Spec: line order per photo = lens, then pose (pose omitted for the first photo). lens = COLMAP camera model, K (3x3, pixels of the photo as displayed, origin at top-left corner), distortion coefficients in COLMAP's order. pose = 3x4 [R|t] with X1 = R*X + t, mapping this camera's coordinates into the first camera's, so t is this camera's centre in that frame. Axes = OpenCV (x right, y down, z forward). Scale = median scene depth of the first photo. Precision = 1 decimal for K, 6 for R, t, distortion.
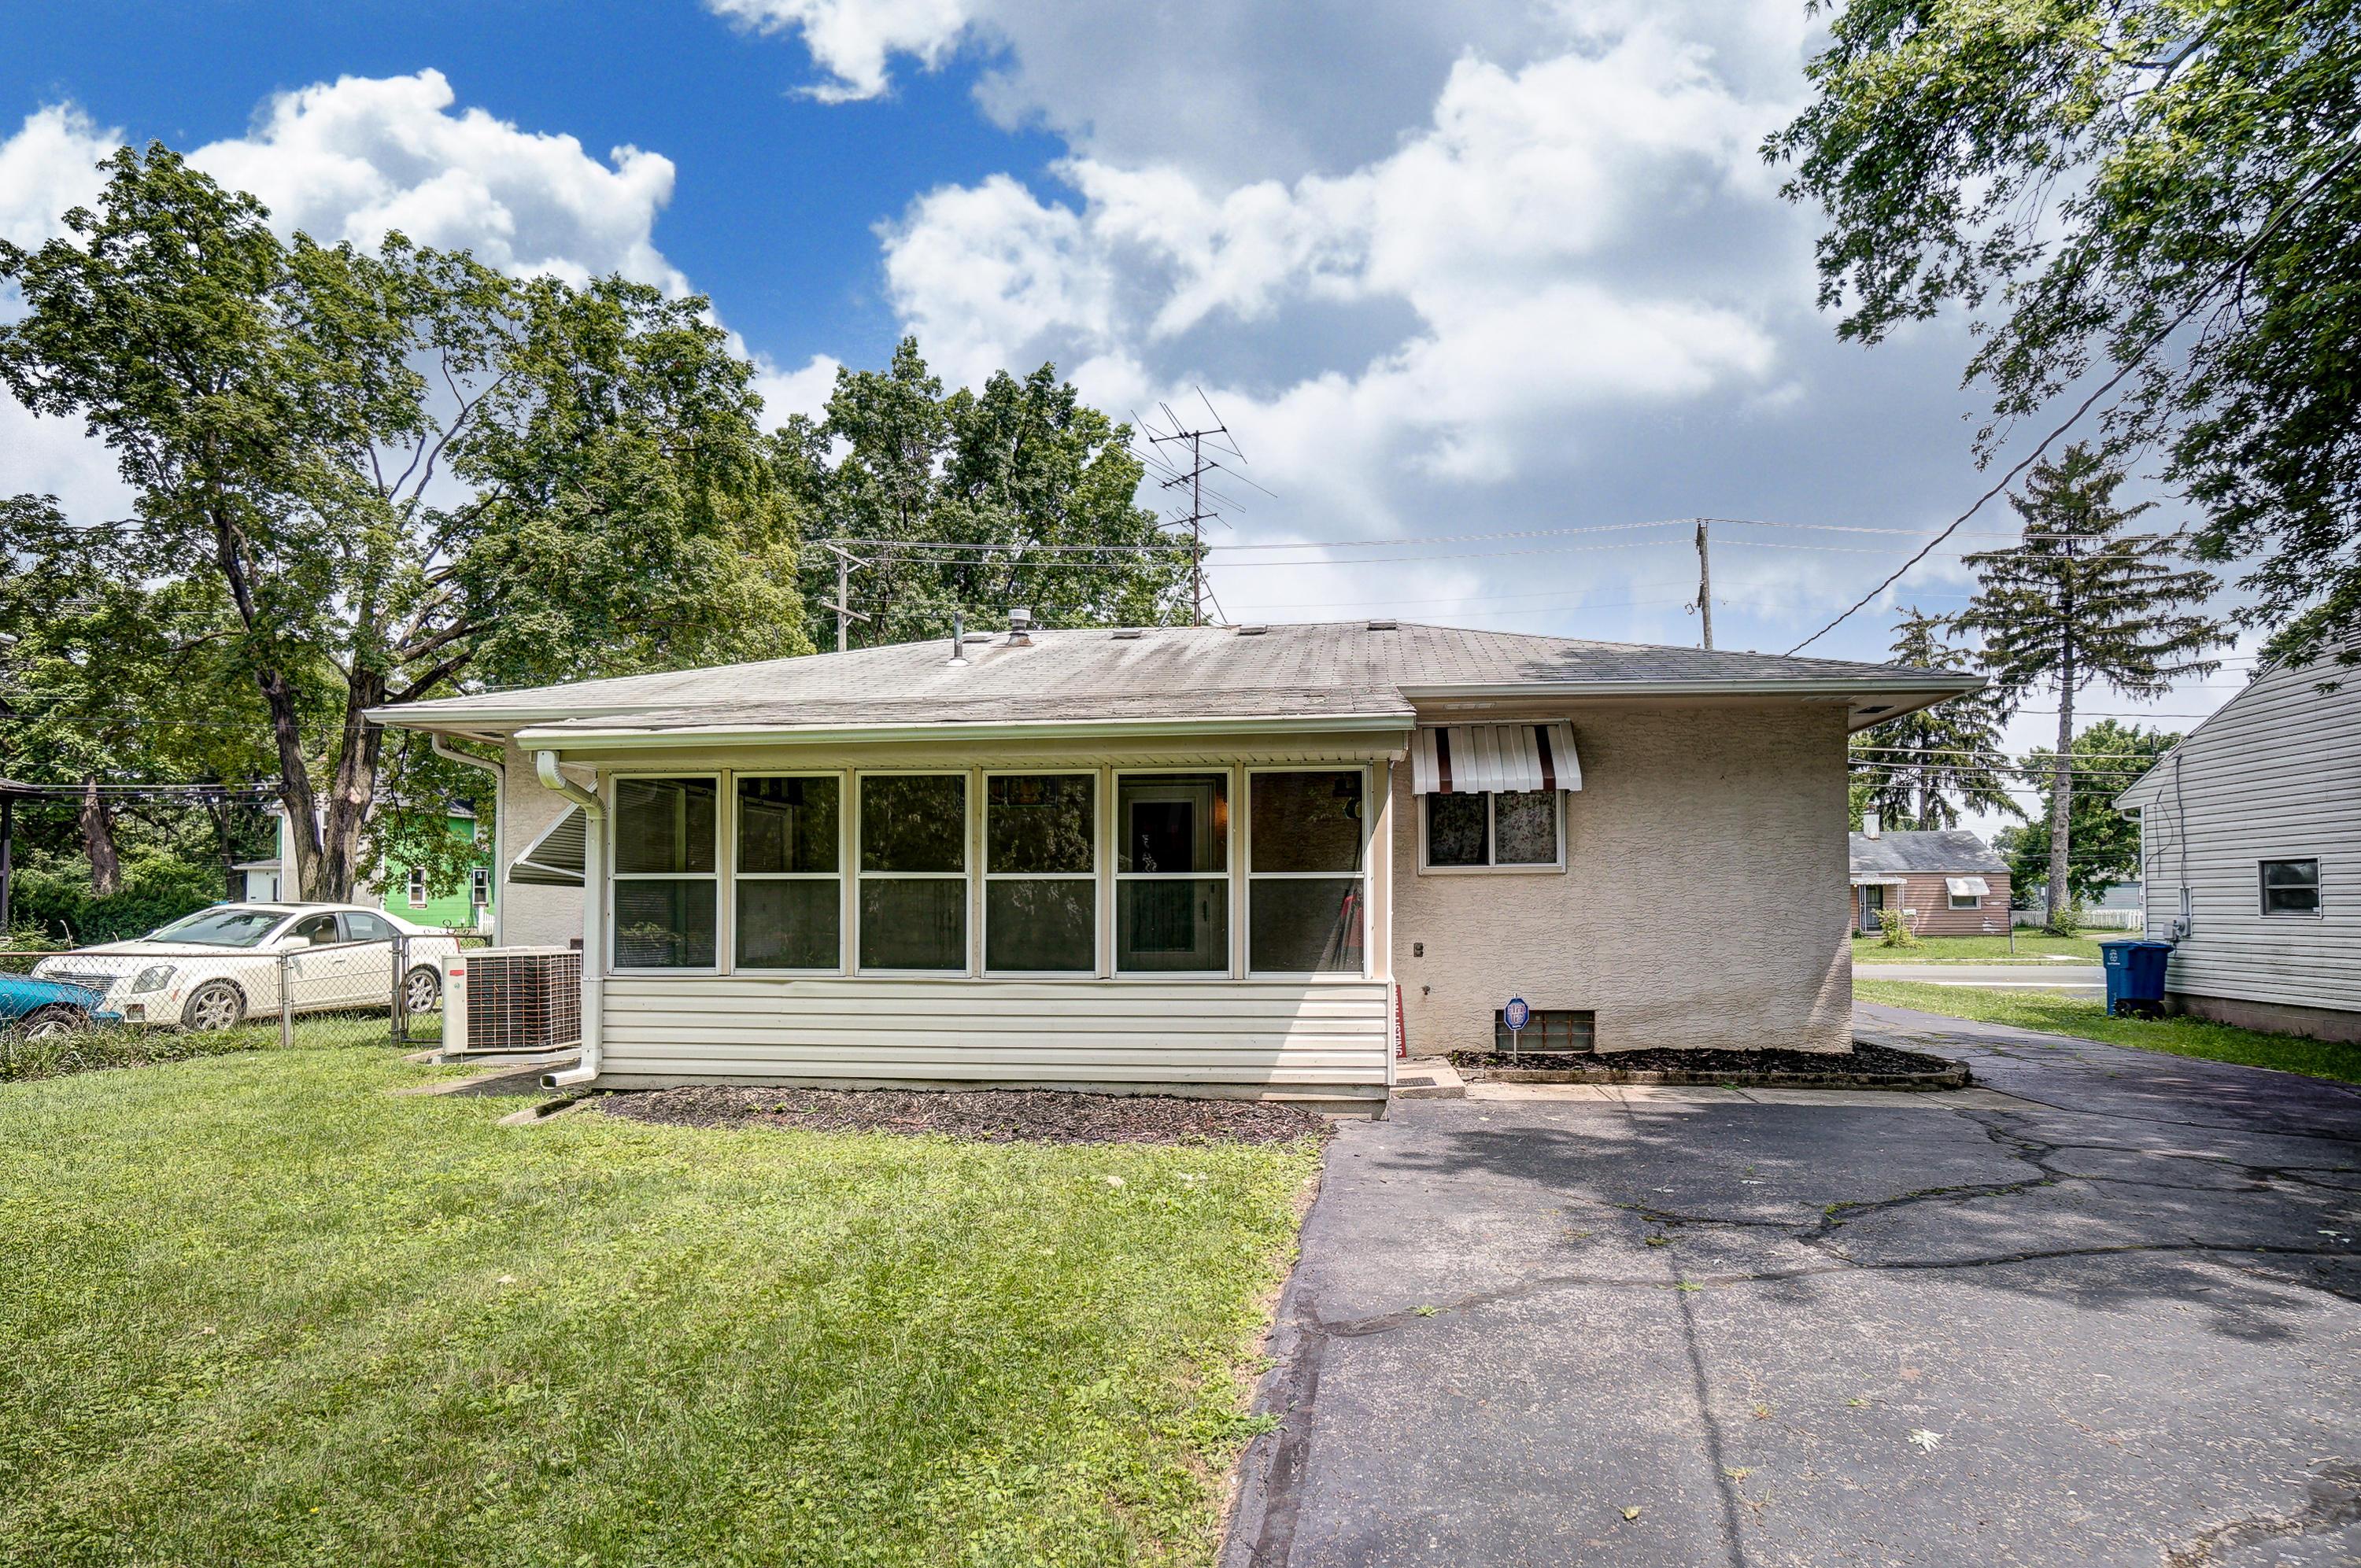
lens RADIAL K [[1316.8, 0, 1208.0], [0, 1316.8, 880.4], [0, 0, 1]] dist [-0.025383, 0.002819]
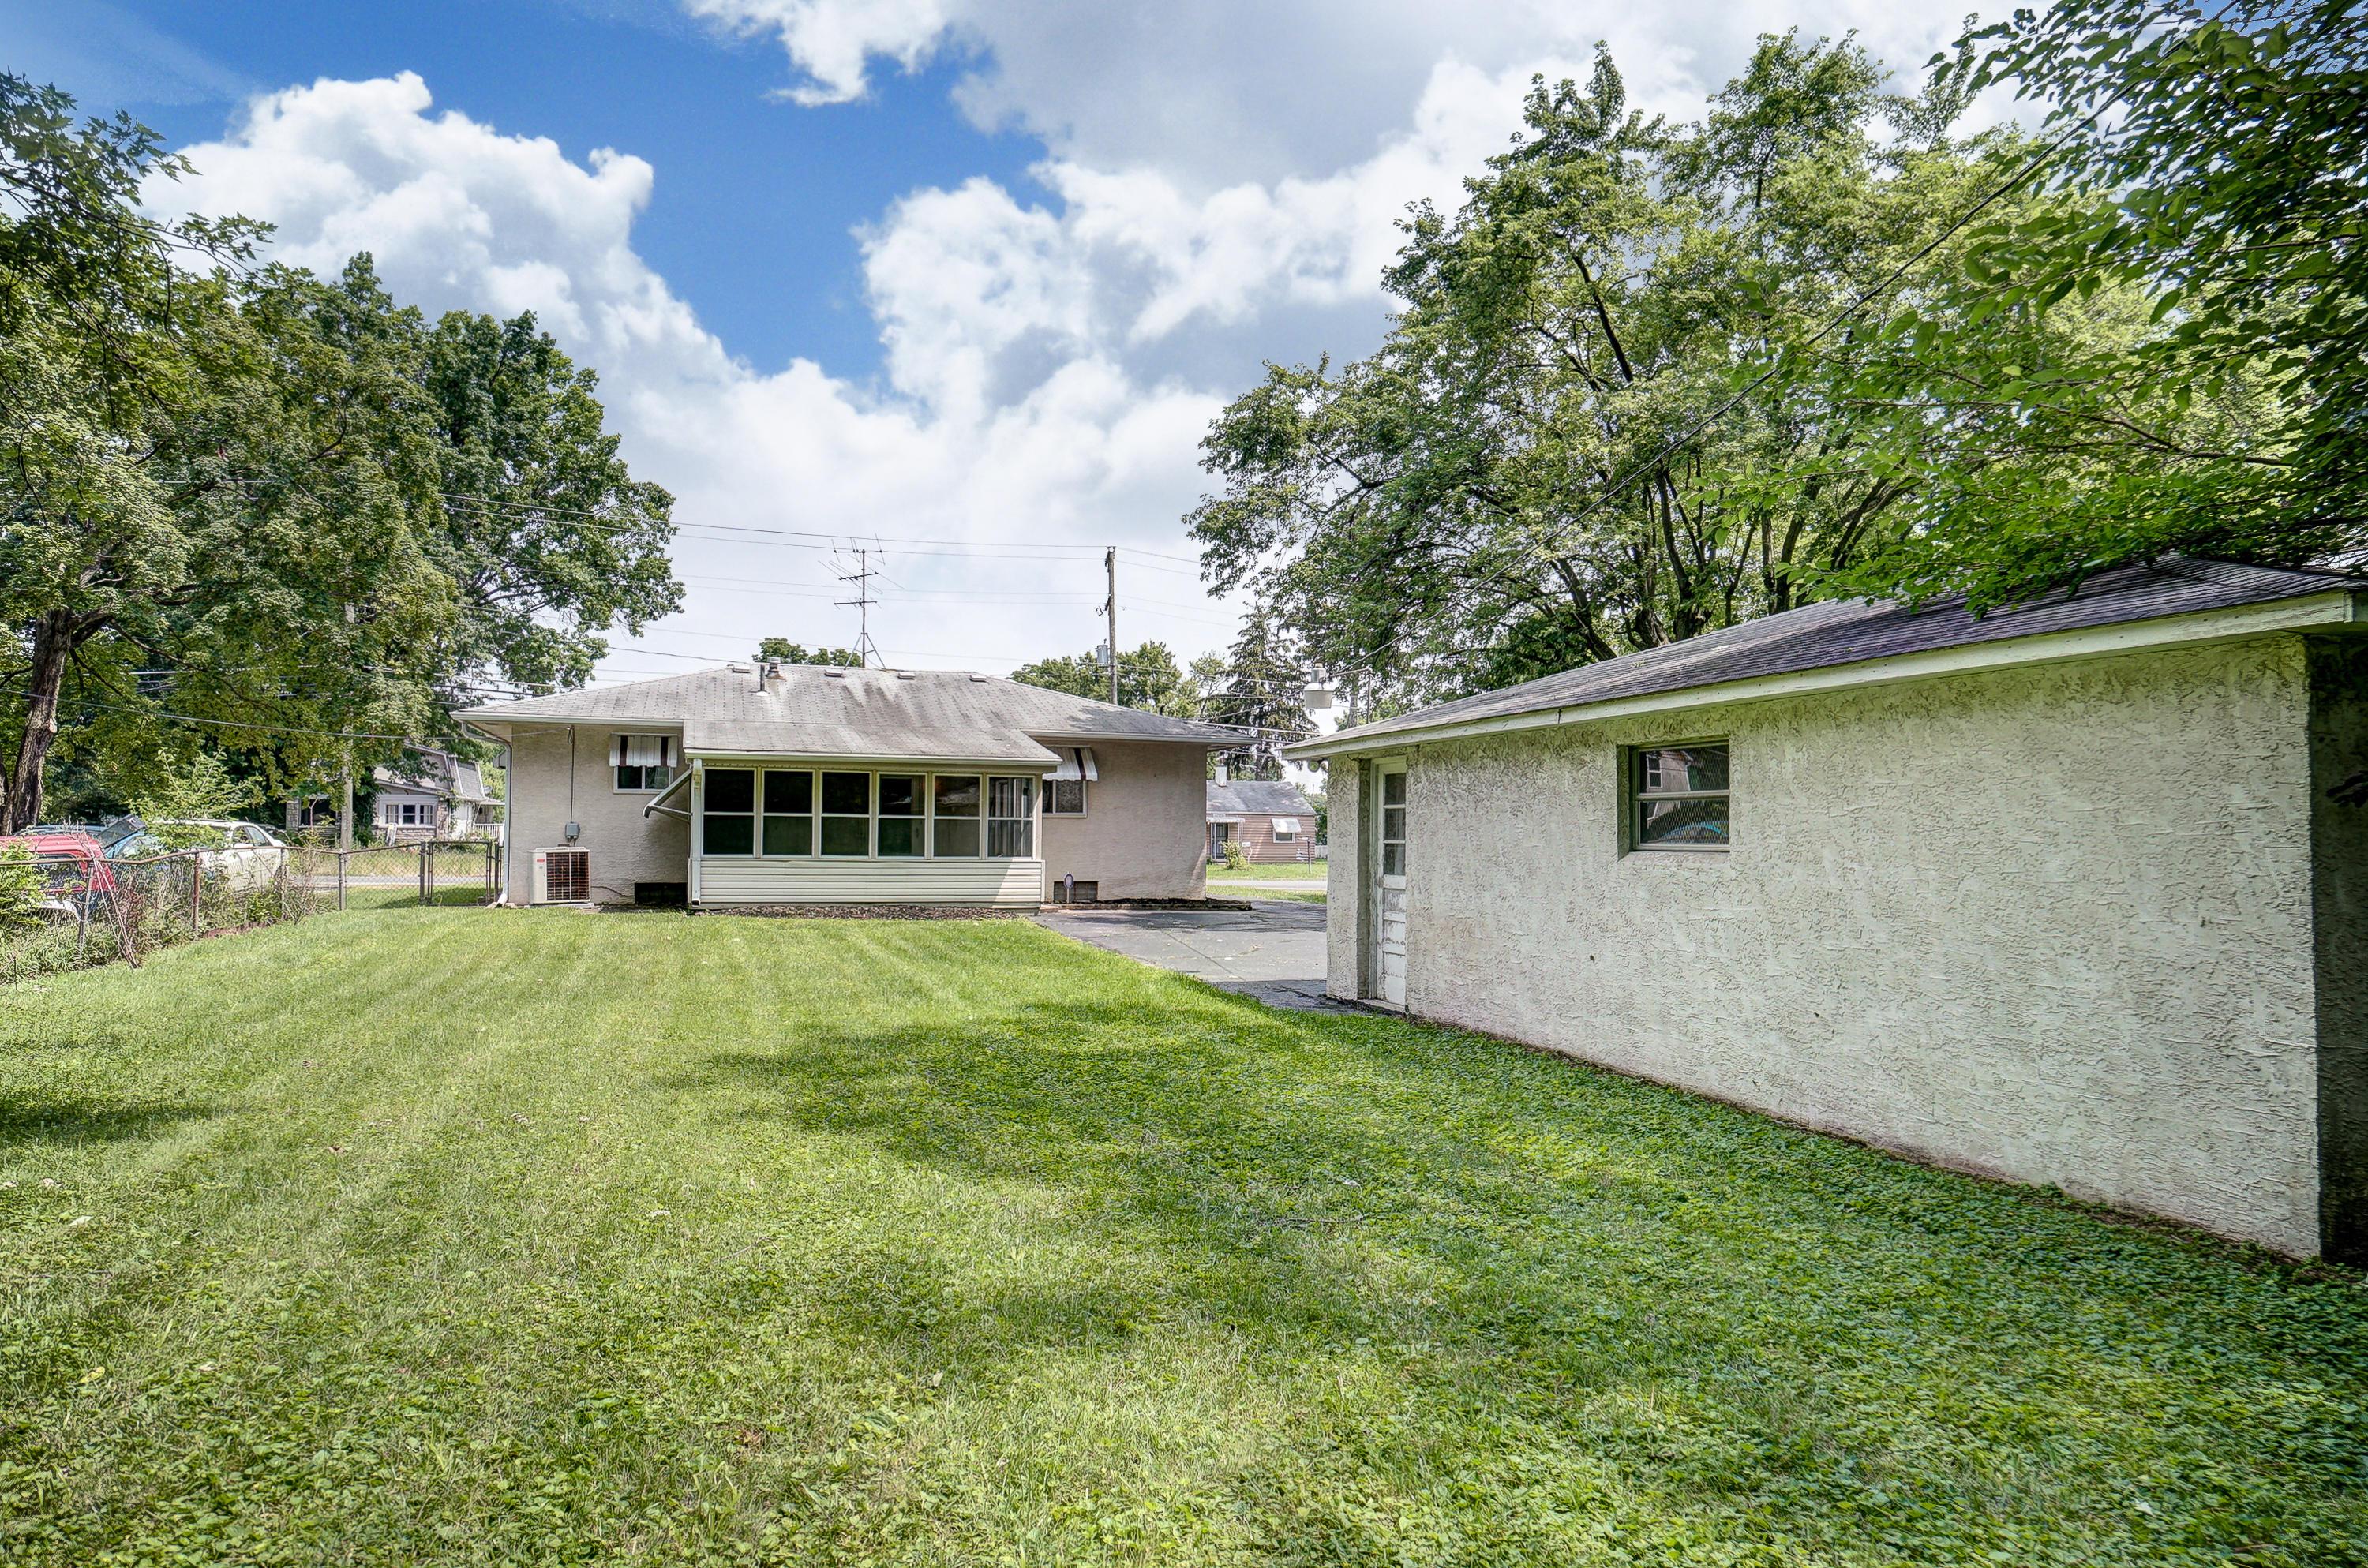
lens RADIAL K [[1367.2, 0, 1184.3], [0, 1367.2, 787.4], [0, 0, 1]] dist [-0.017249, 0.005918]
pose [[0.903981, 0.028654, 0.426612, -0.376912], [-0.021676, 0.999540, -0.021204, -0.008091], [-0.427023, 0.009921, 0.904186, -0.764071]]
